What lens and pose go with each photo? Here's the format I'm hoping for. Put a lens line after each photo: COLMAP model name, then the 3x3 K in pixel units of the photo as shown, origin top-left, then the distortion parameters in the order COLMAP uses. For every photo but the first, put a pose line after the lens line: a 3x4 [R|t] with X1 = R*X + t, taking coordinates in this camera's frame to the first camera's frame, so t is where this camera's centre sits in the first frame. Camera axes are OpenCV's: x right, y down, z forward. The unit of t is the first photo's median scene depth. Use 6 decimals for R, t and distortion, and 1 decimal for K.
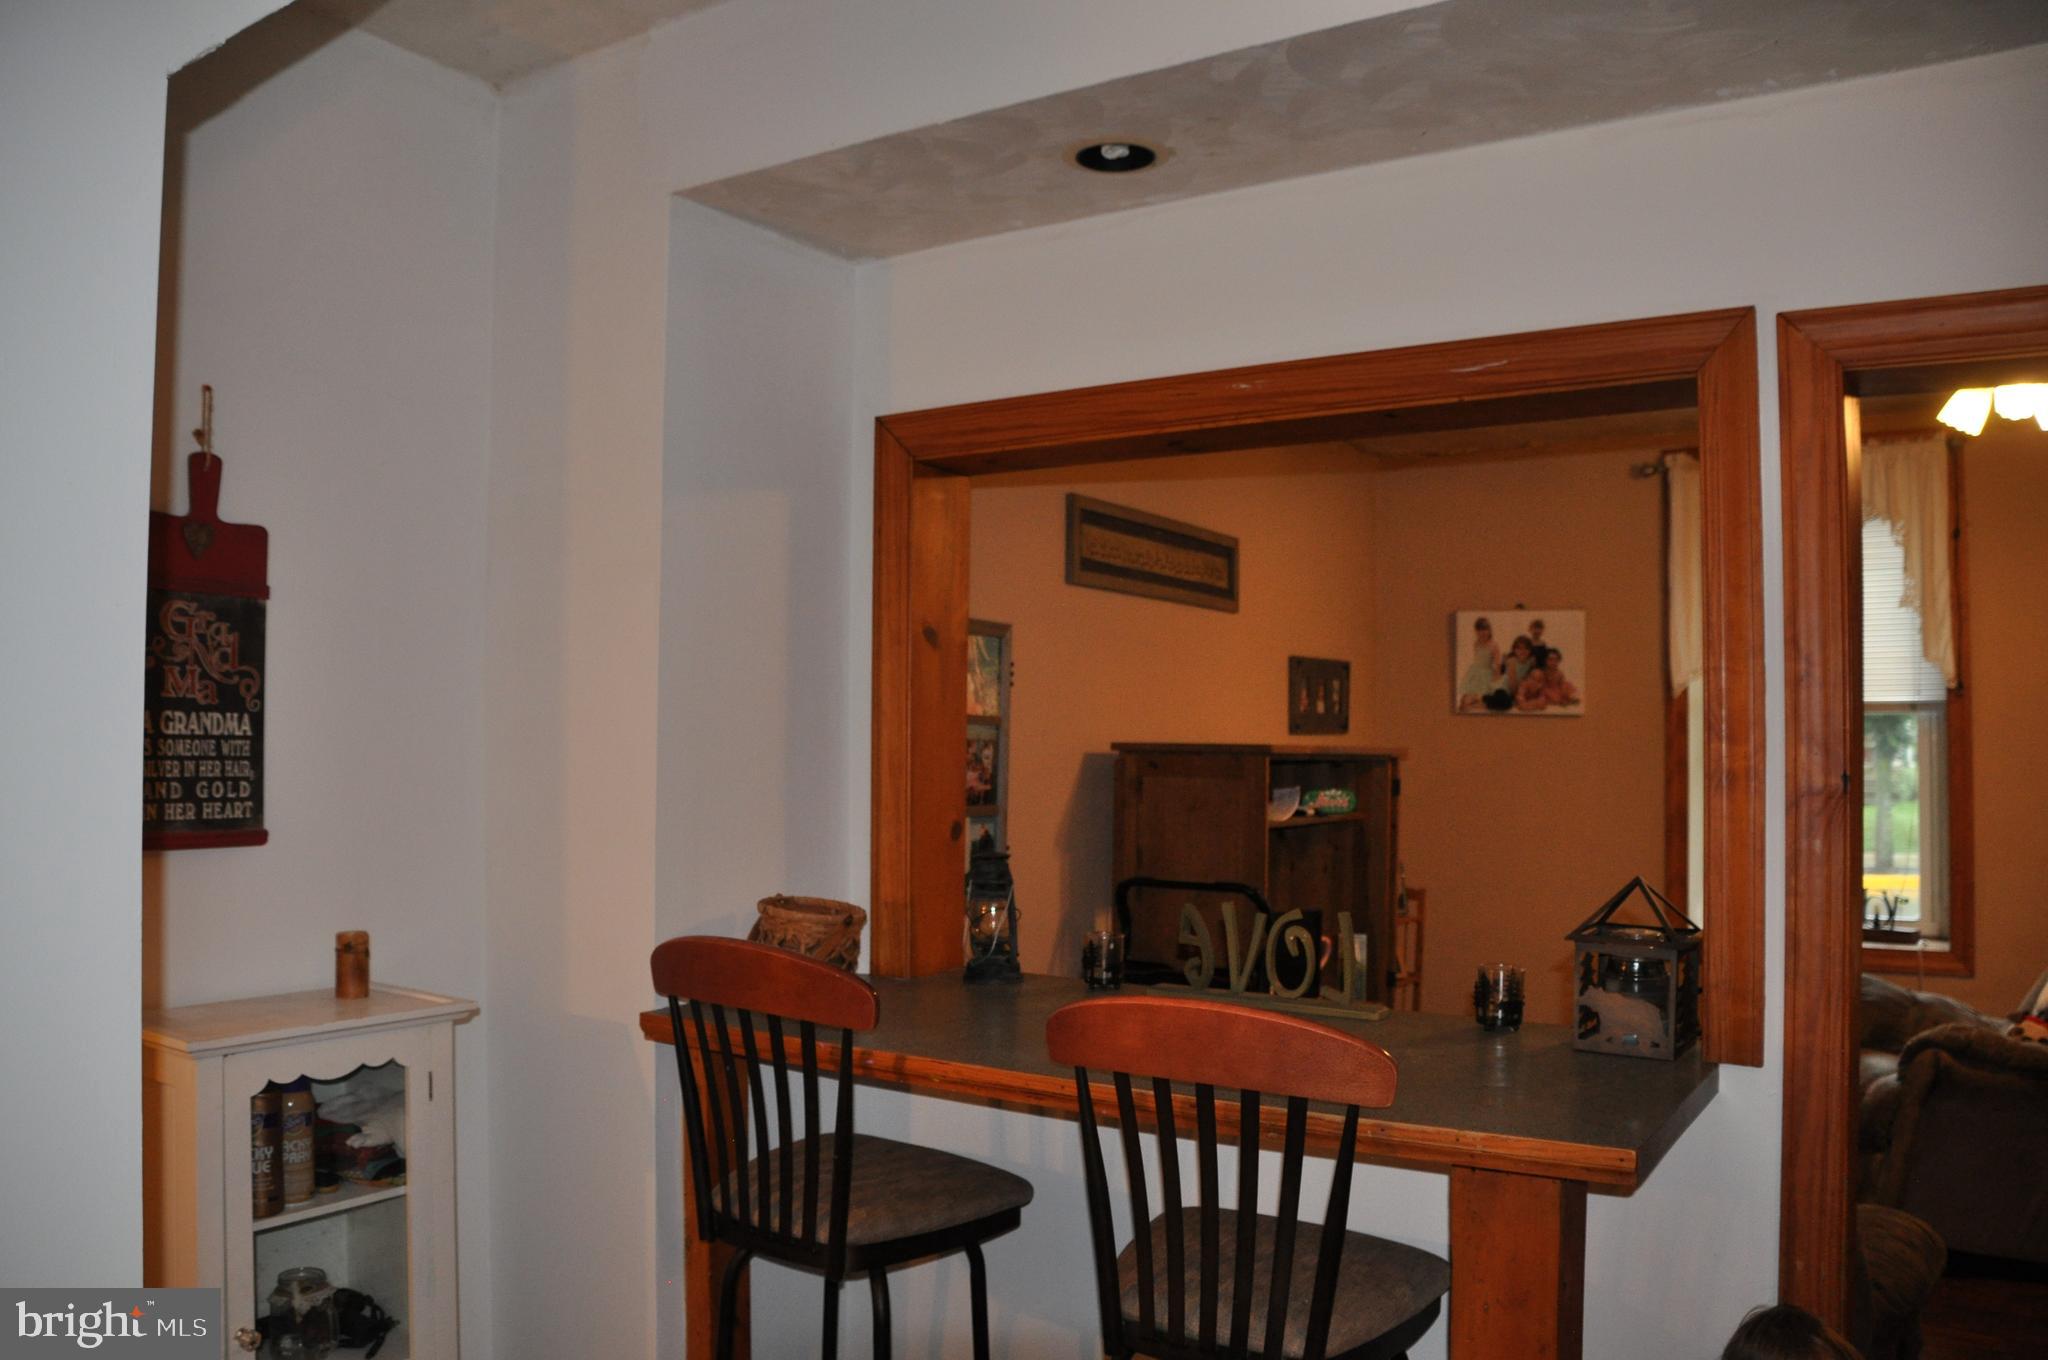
lens RADIAL K [[1626.7, 0, 1025.1], [0, 1626.7, 686.6], [0, 0, 1]] dist [-0.101450, 0.005311]
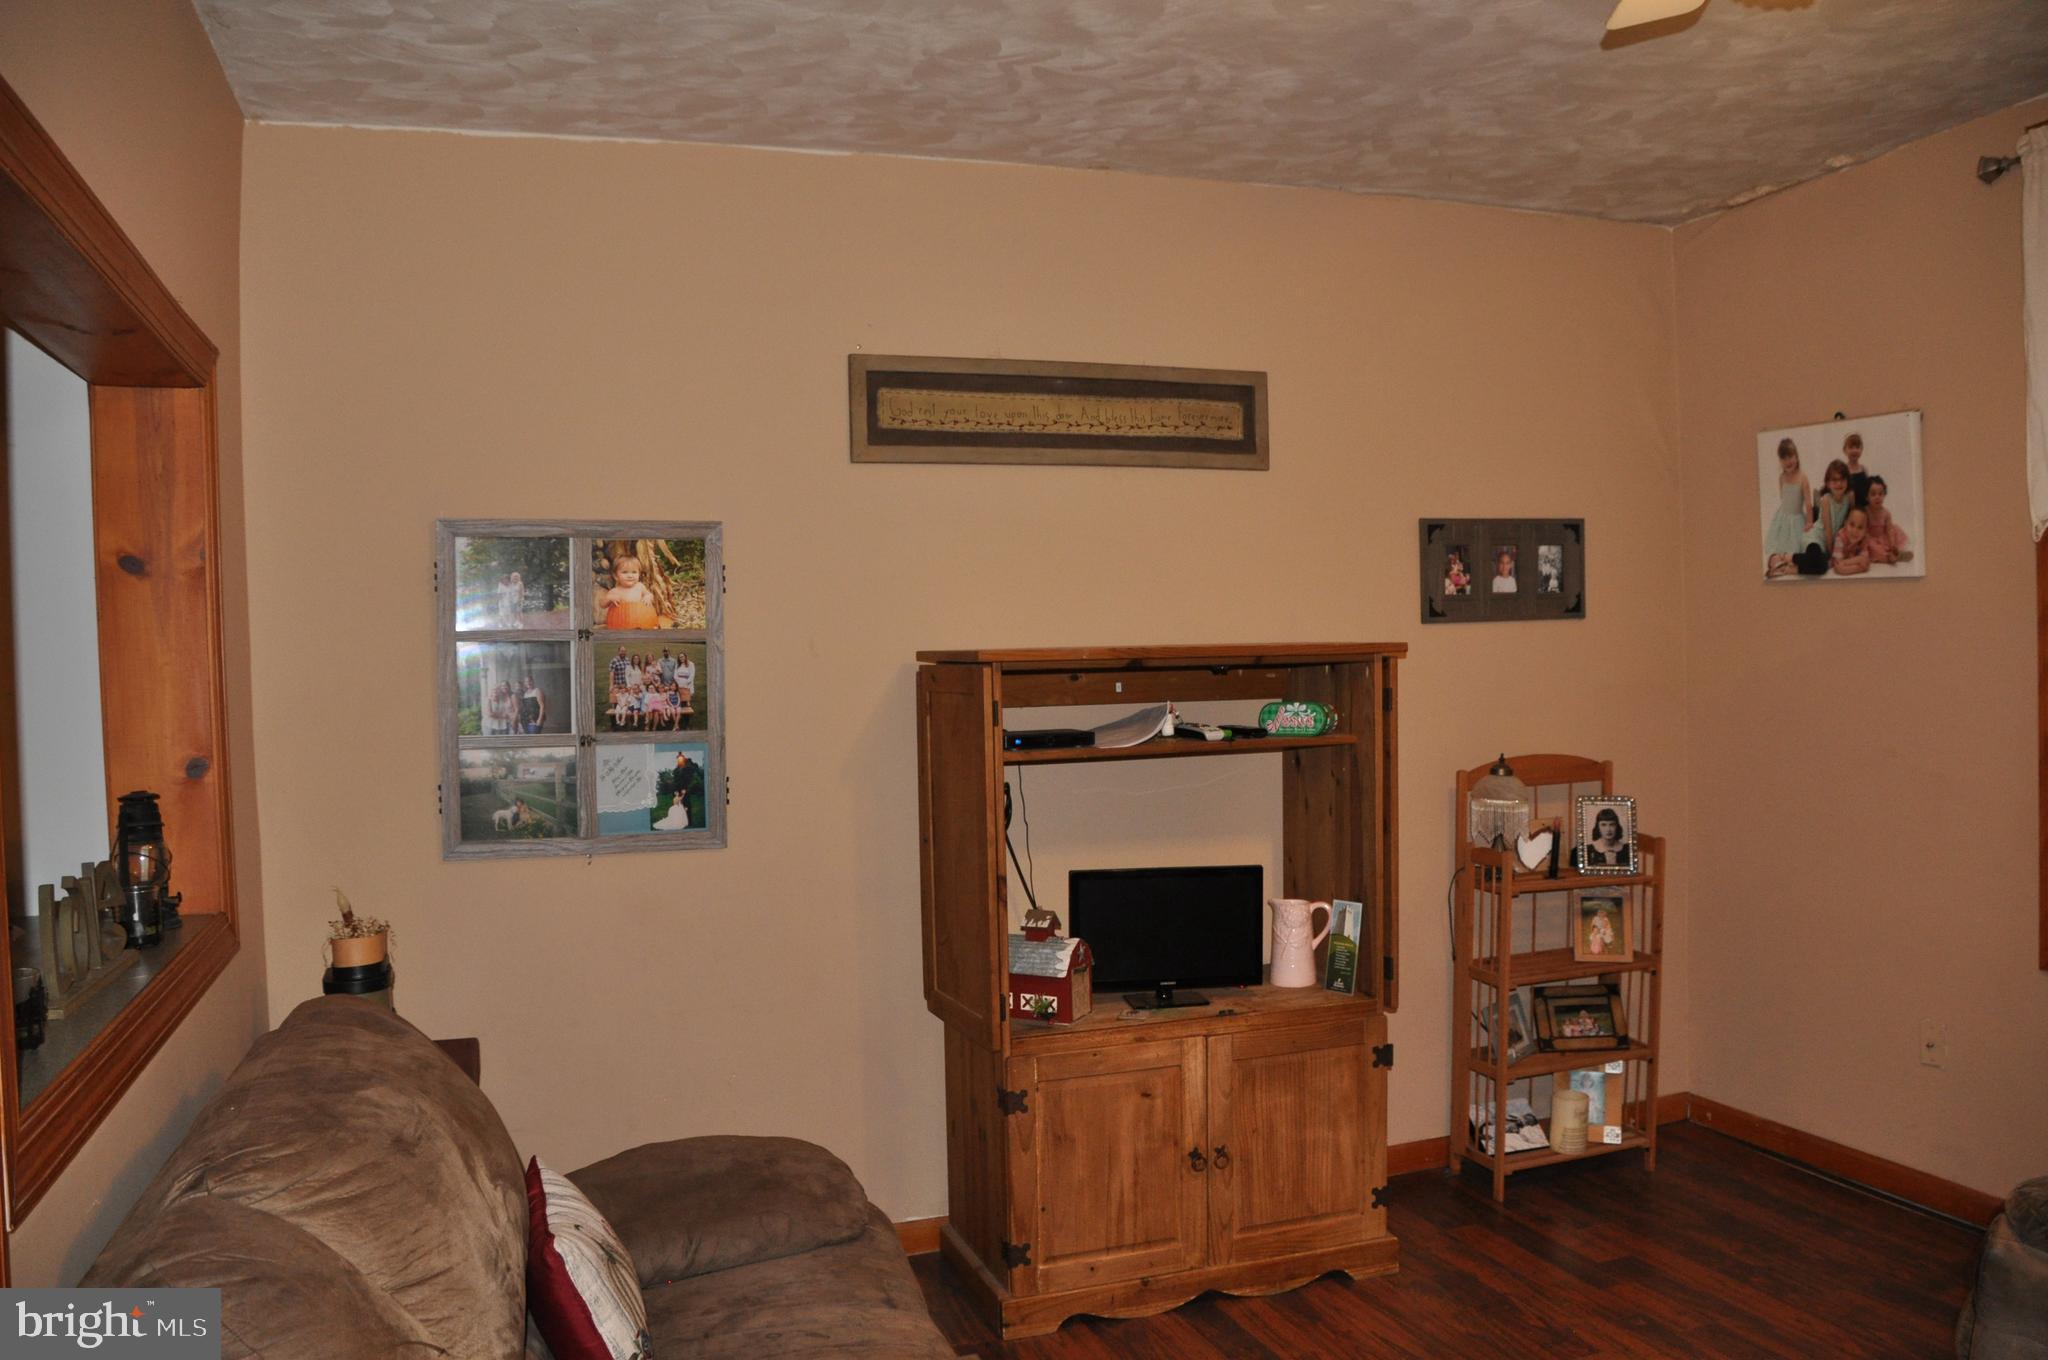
lens RADIAL K [[1626.7, 0, 1024.4], [0, 1626.7, 685.2], [0, 0, 1]] dist [-0.101450, 0.005311]
pose [[0.791949, -0.014643, -0.610412, 0.326888], [0.054353, 0.997434, 0.046590, 0.008833], [0.608164, -0.070075, 0.790713, 0.210707]]
